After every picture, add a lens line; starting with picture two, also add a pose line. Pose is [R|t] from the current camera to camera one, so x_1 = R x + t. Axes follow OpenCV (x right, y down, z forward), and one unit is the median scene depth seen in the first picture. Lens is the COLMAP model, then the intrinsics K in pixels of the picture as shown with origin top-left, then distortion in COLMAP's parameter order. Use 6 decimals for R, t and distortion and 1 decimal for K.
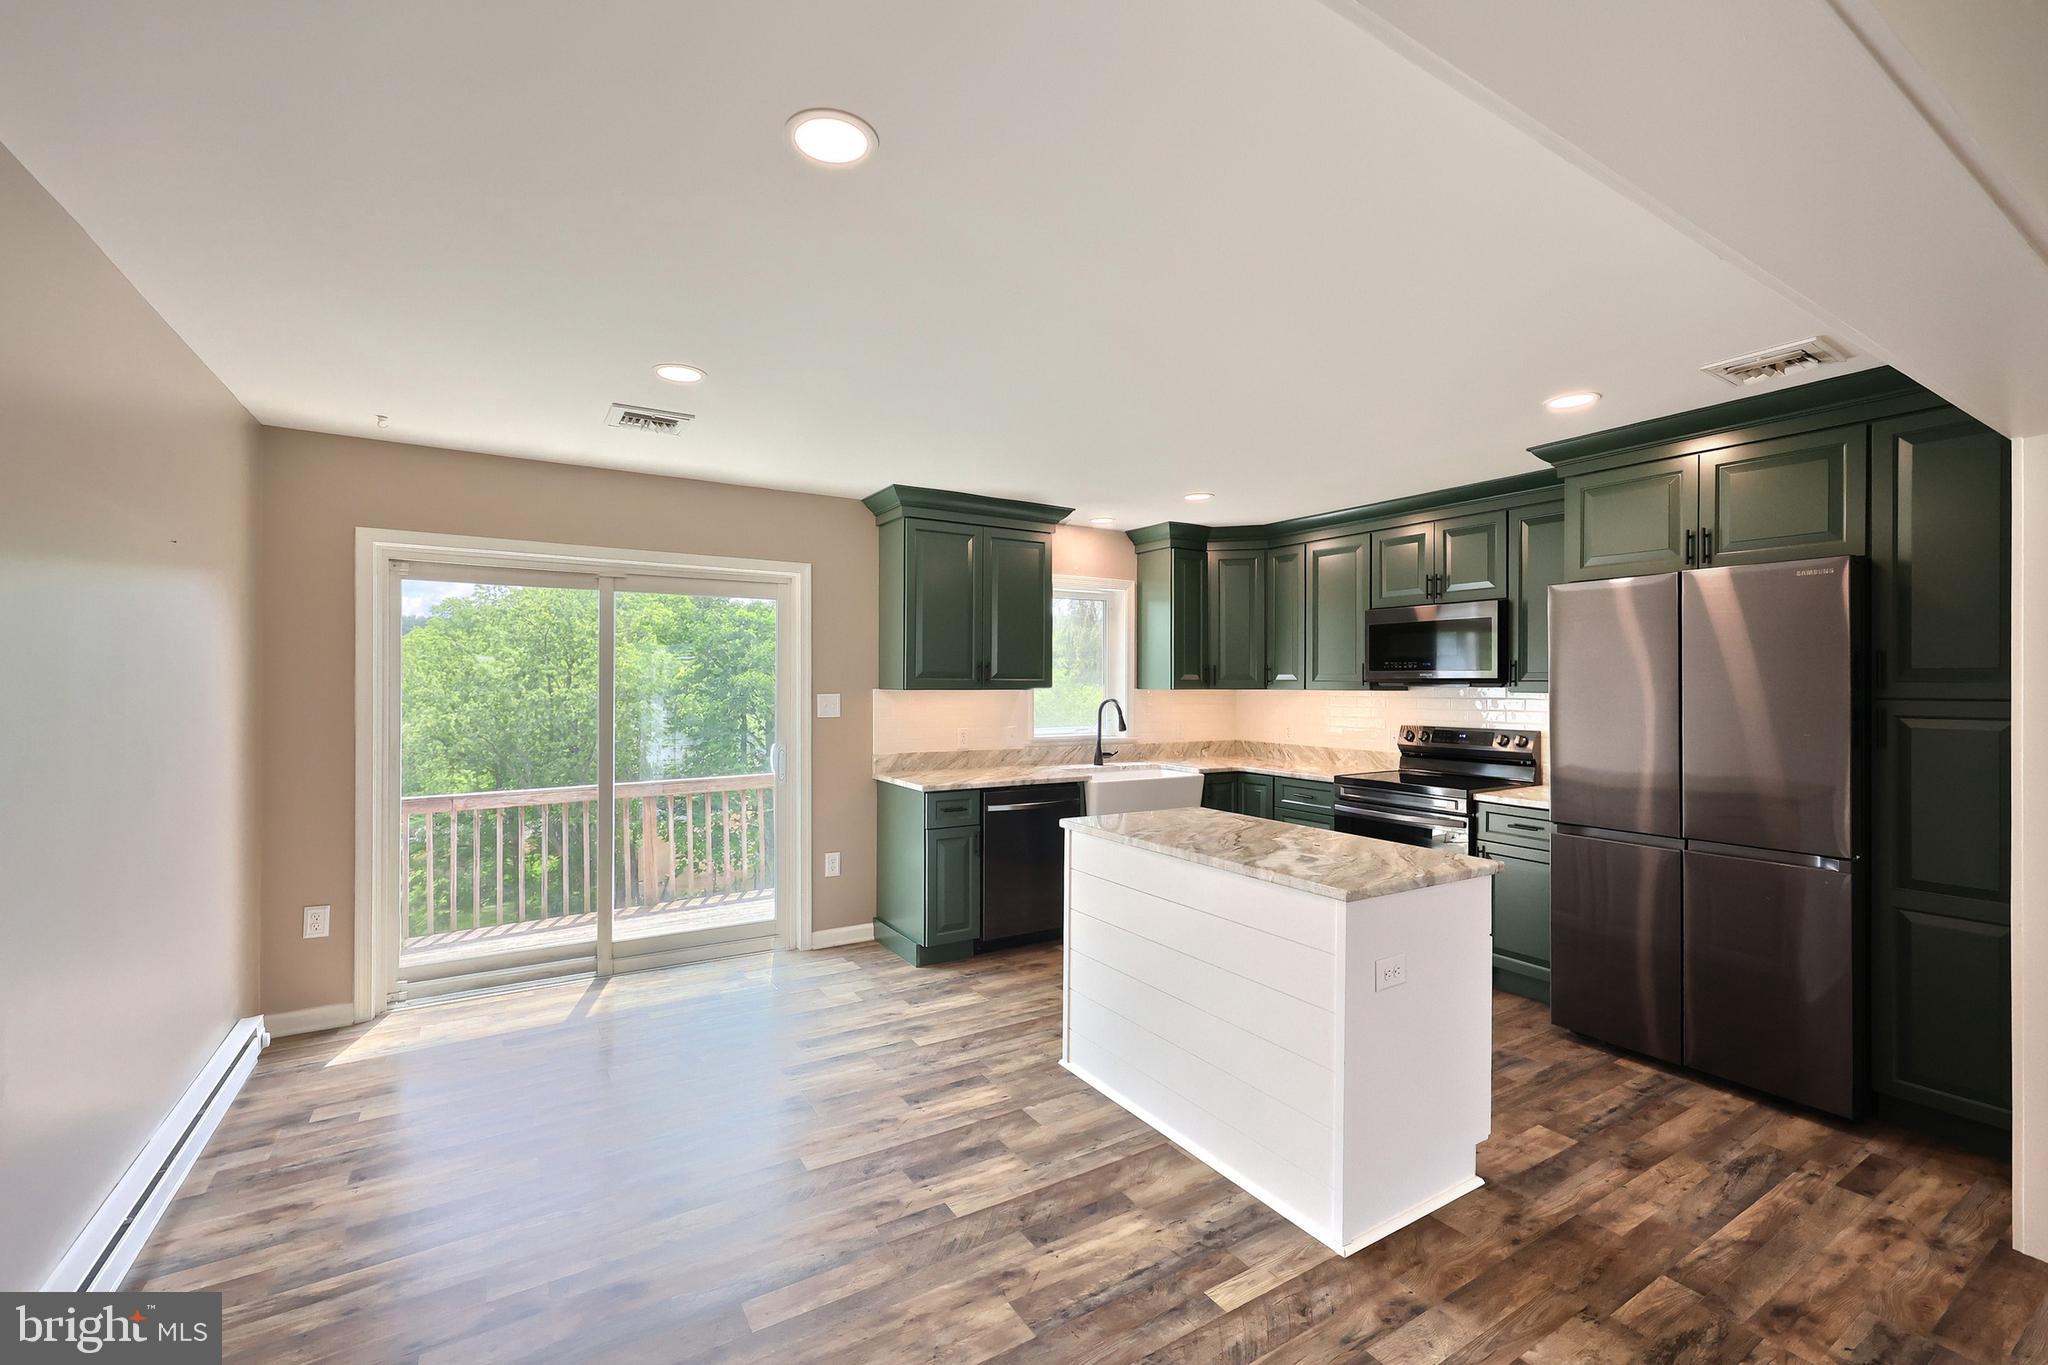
lens RADIAL K [[843.8, 0, 1021.3], [0, 843.8, 688.4], [0, 0, 1]] dist [0.001149, -0.000043]
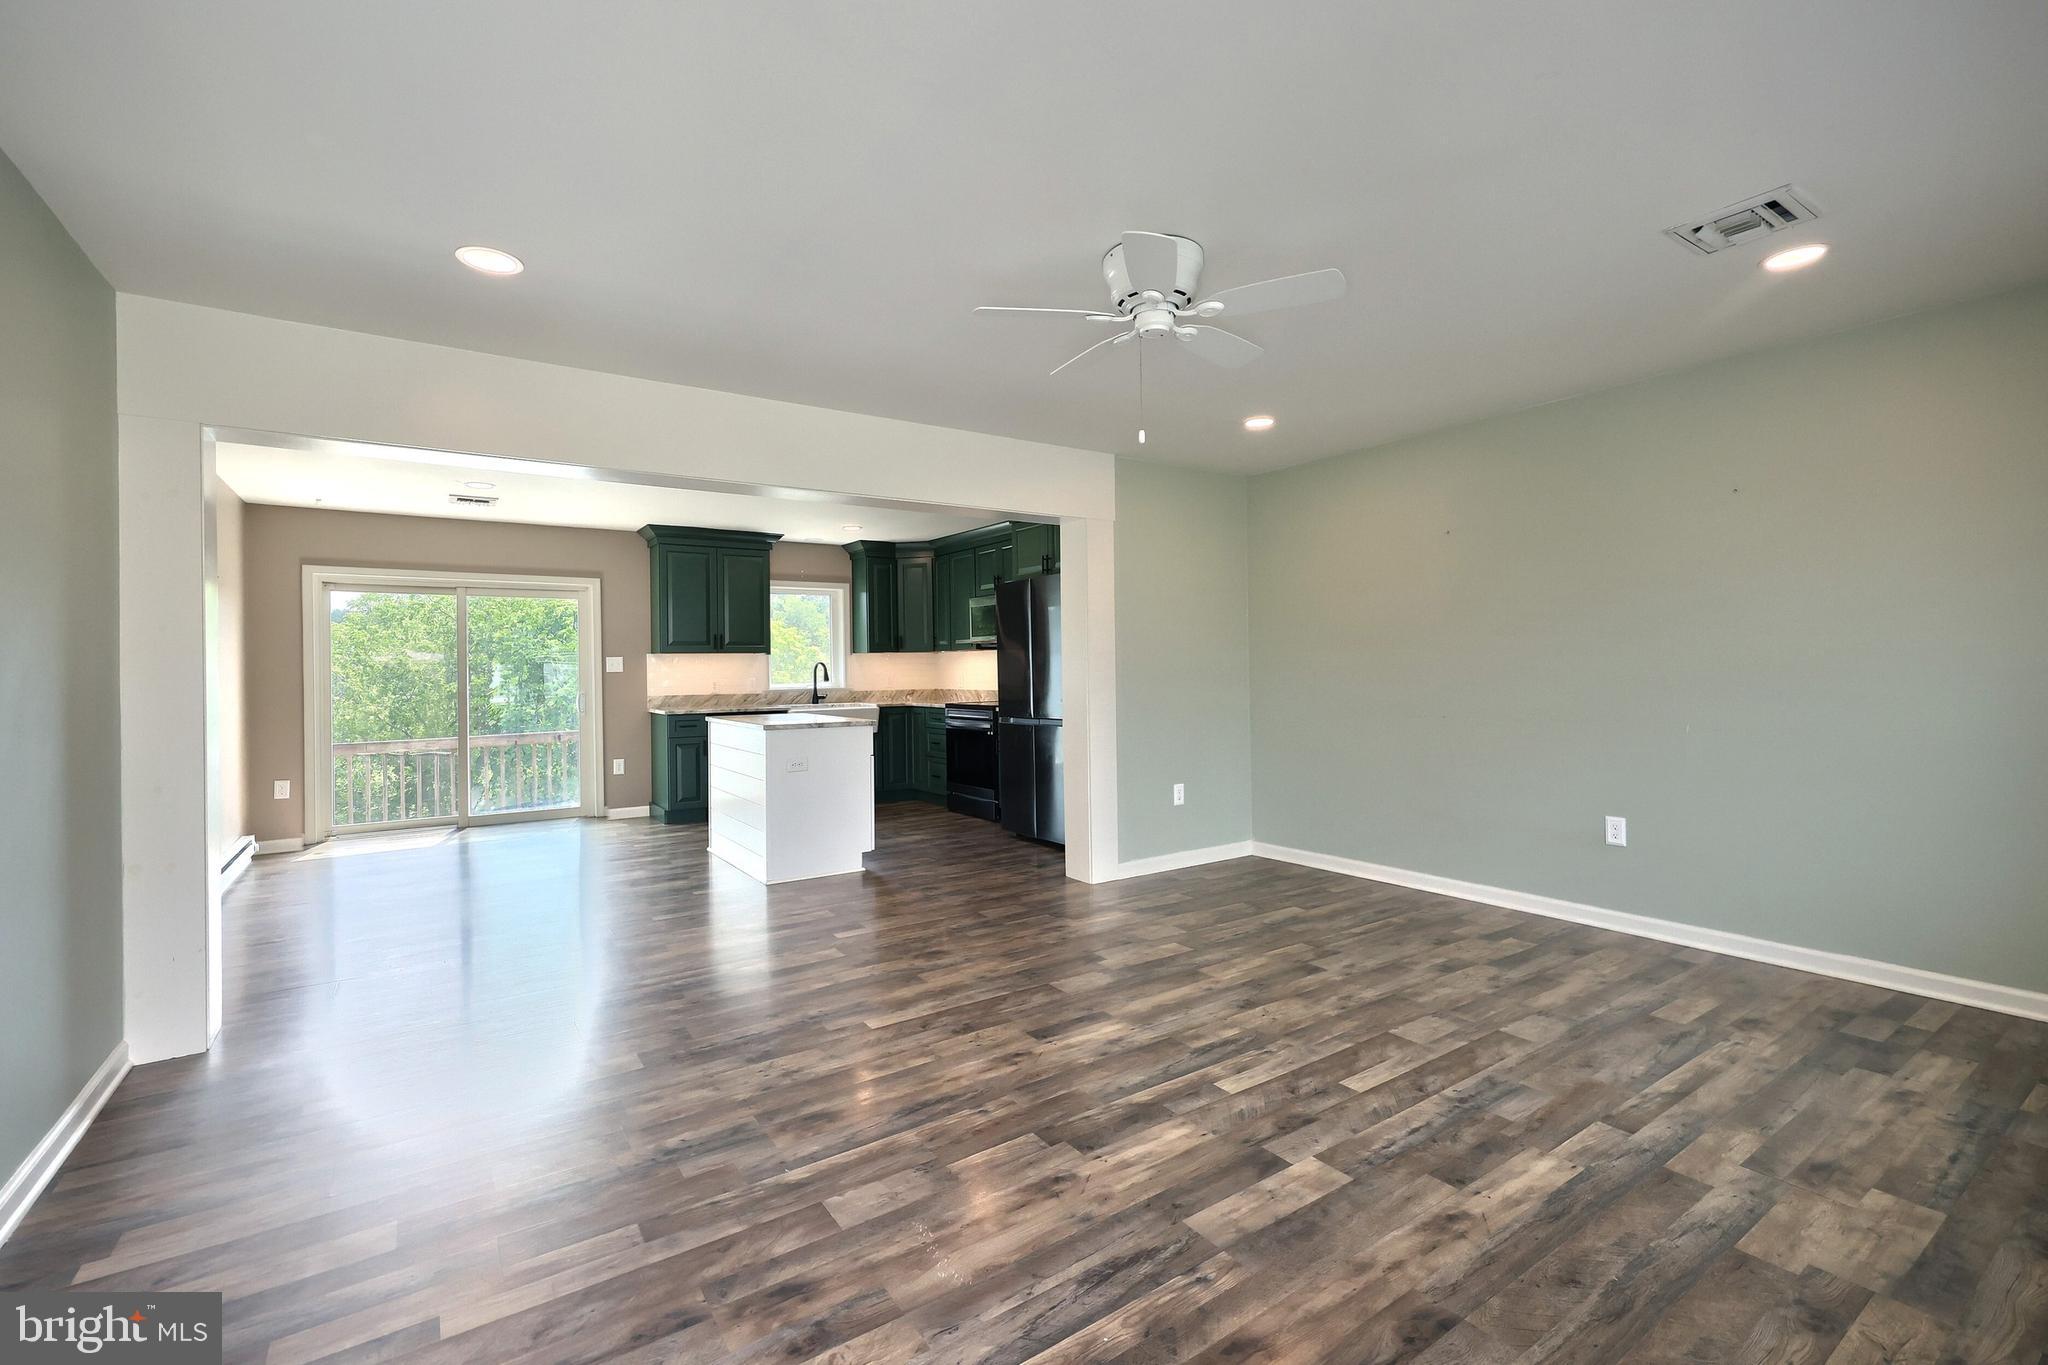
lens RADIAL K [[843.8, 0, 1023.8], [0, 843.8, 674.5], [0, 0, 1]] dist [0.001149, -0.000043]
pose [[0.998031, -0.019983, 0.059452, 0.644325], [0.019898, 0.999800, 0.002021, 0.073029], [-0.059481, -0.000834, 0.998229, -0.900585]]
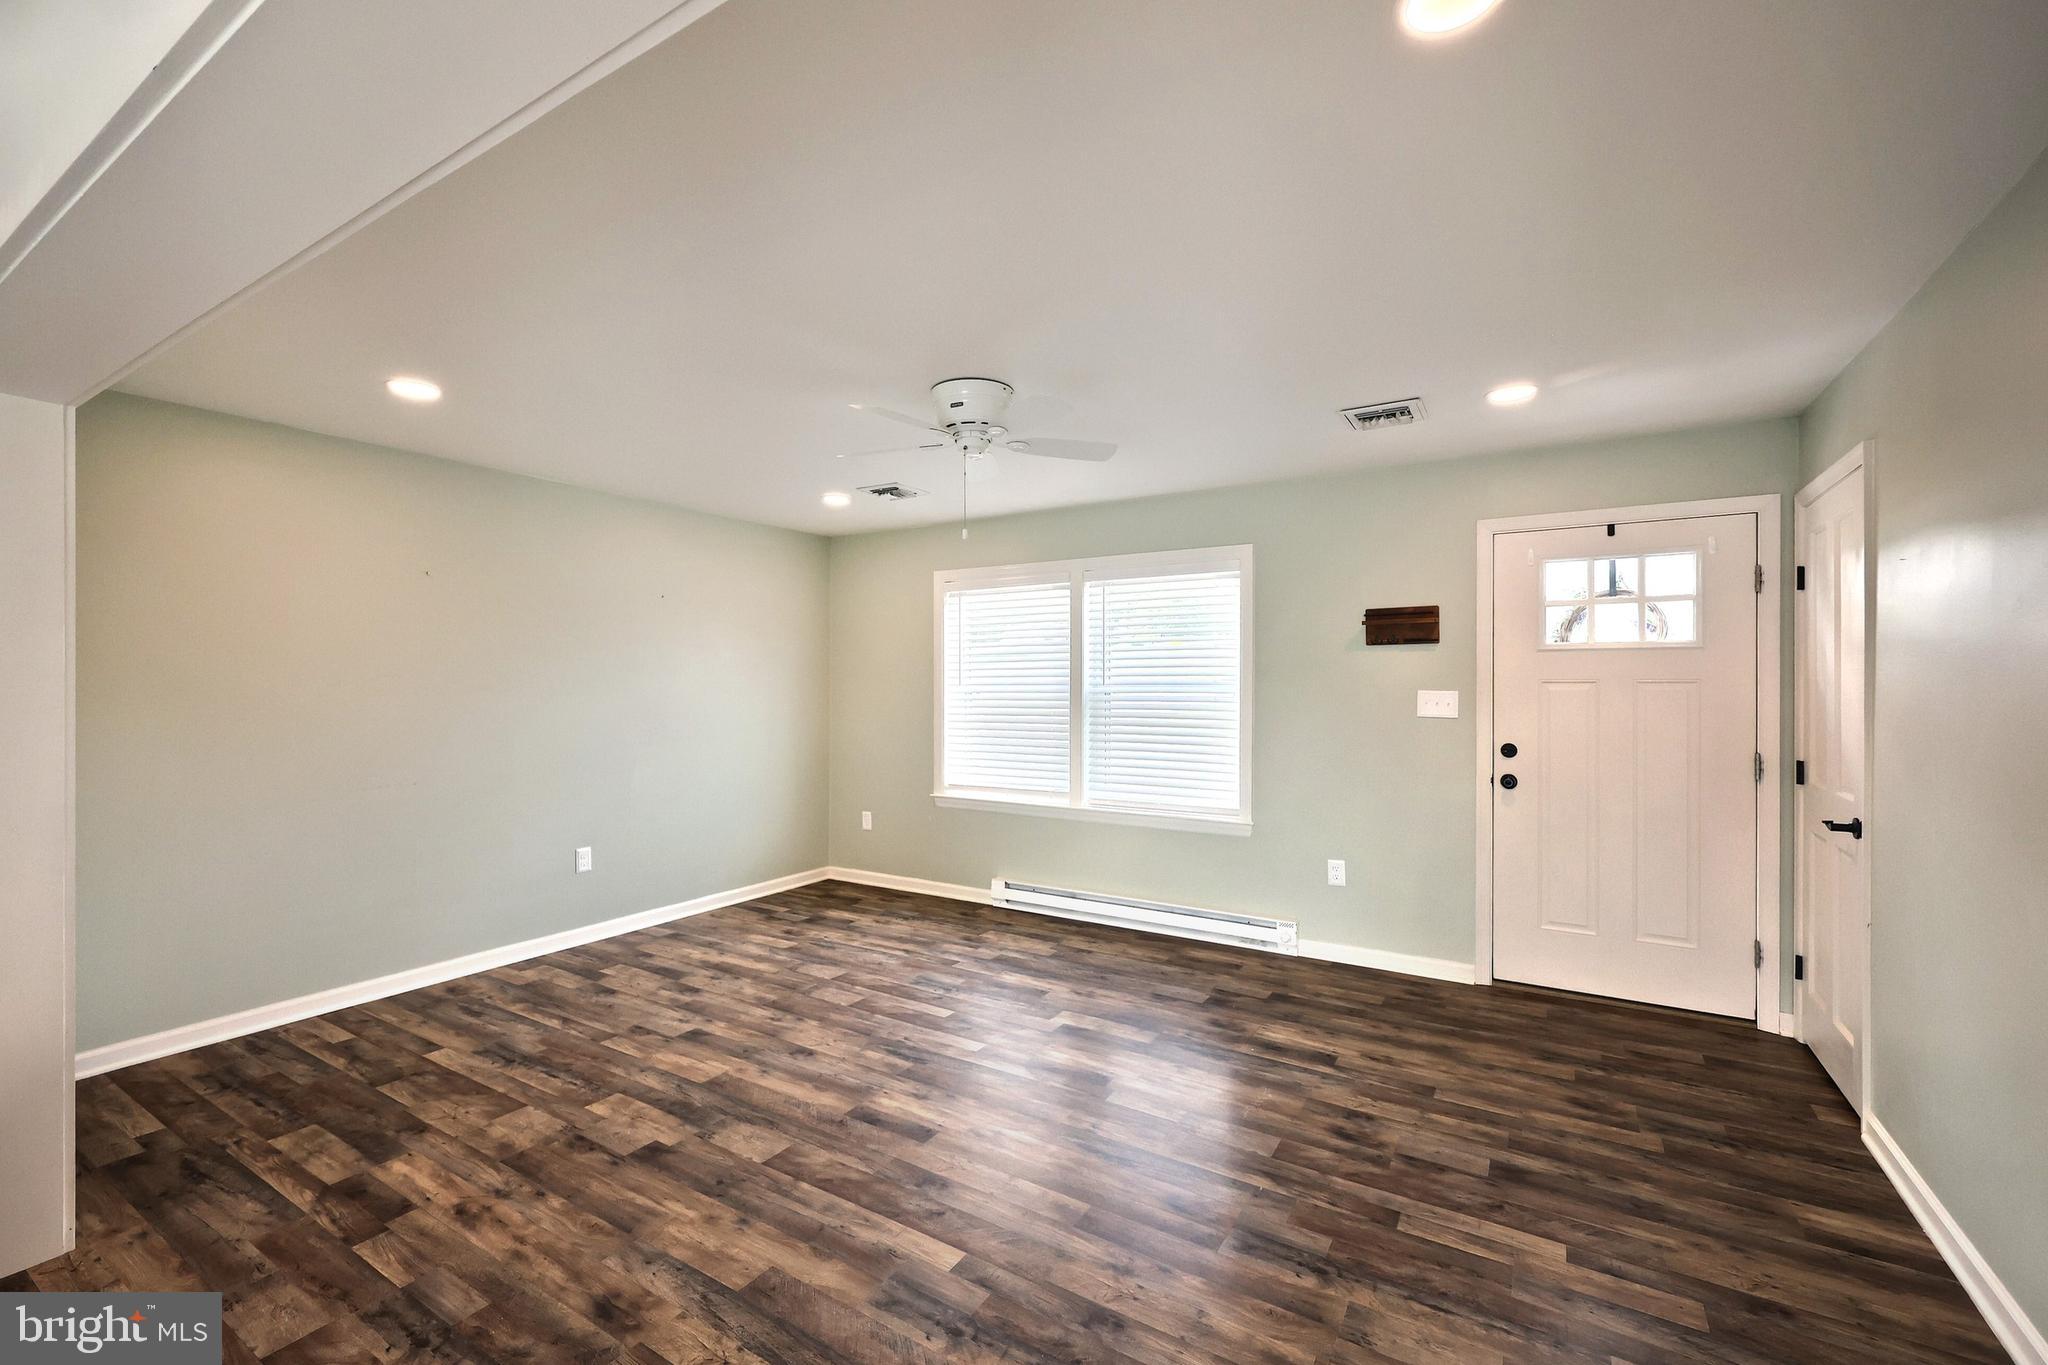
lens RADIAL K [[843.8, 0, 1021.2], [0, 843.8, 686.5], [0, 0, 1]] dist [0.001149, -0.000043]
pose [[-0.440245, -0.003499, 0.897871, -0.059138], [-0.000431, 0.999993, 0.003685, 0.020280], [-0.897877, 0.001235, -0.440244, 0.253837]]
